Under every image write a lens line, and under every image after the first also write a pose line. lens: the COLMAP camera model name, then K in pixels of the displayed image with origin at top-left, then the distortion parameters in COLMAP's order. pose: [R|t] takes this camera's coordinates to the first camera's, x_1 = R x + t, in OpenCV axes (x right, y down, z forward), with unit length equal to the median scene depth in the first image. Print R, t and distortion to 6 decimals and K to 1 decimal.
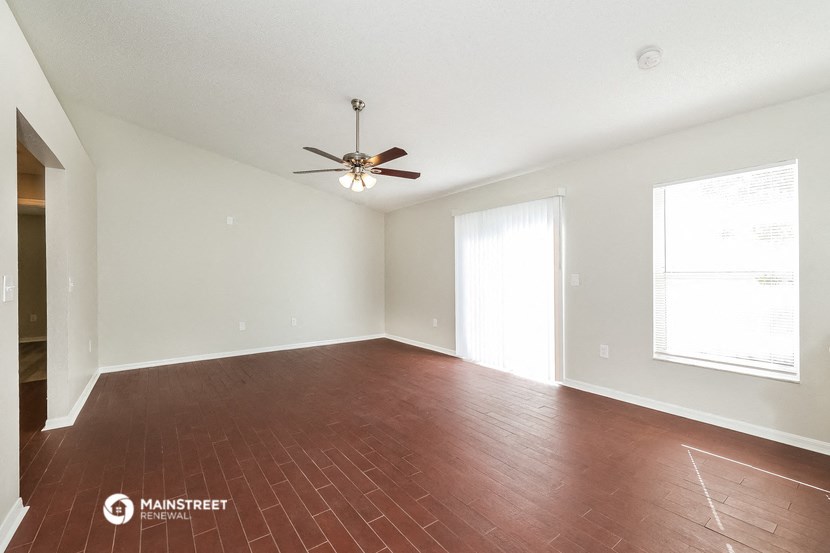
lens RADIAL K [[350.7, 0, 413.5], [0, 350.7, 274.6], [0, 0, 1]] dist [0.000355, 0.000010]
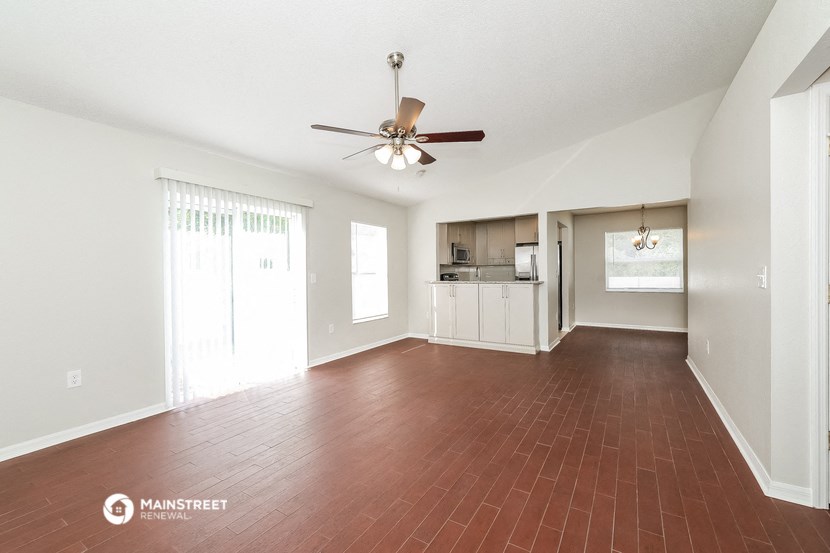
lens RADIAL K [[350.7, 0, 413.5], [0, 350.7, 274.6], [0, 0, 1]] dist [0.000355, 0.000010]
pose [[-0.367648, 0.003500, 0.929958, -0.966149], [0.014858, 0.999887, 0.002110, 0.006591], [-0.929846, 0.014593, -0.367659, 1.335611]]
